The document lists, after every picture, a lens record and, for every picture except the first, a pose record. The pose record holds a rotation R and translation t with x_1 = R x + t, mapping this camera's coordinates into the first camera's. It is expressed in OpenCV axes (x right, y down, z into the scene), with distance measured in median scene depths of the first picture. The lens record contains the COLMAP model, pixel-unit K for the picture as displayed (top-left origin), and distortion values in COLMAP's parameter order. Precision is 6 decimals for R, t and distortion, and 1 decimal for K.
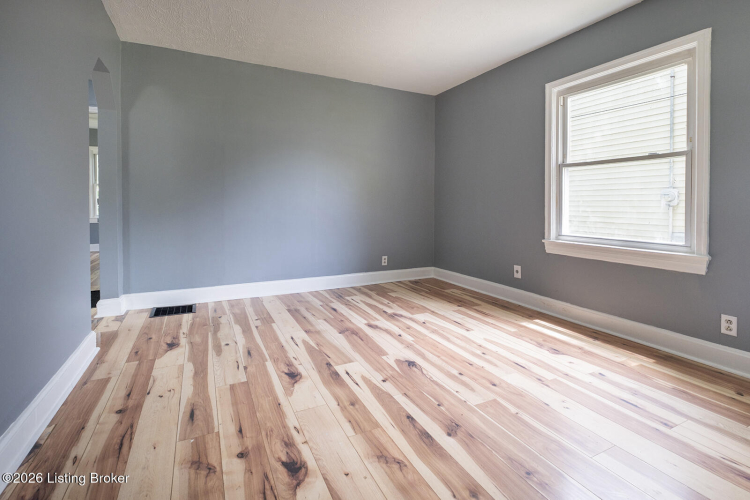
lens RADIAL K [[346.6, 0, 389.2], [0, 346.6, 251.4], [0, 0, 1]] dist [0.001366, -0.000313]
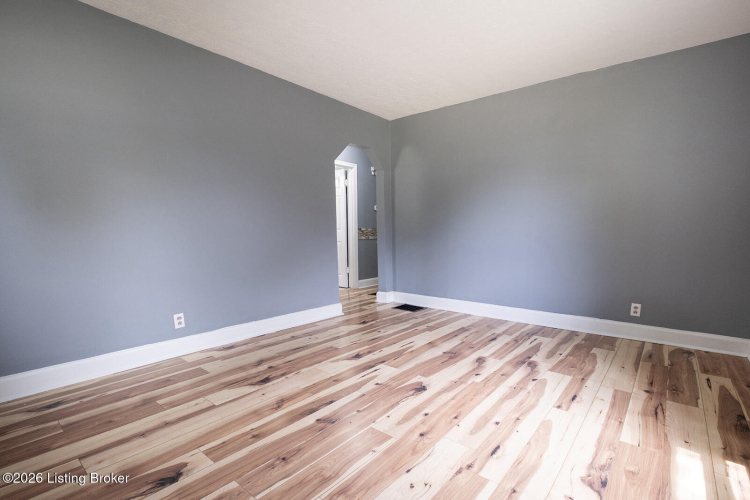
lens RADIAL K [[346.6, 0, 389.2], [0, 346.6, 251.4], [0, 0, 1]] dist [0.001366, -0.000313]
pose [[0.432765, 0.049240, -0.900161, 1.027207], [-0.122533, 0.992454, -0.004621, -0.074819], [0.893141, 0.112299, 0.435533, 0.459252]]
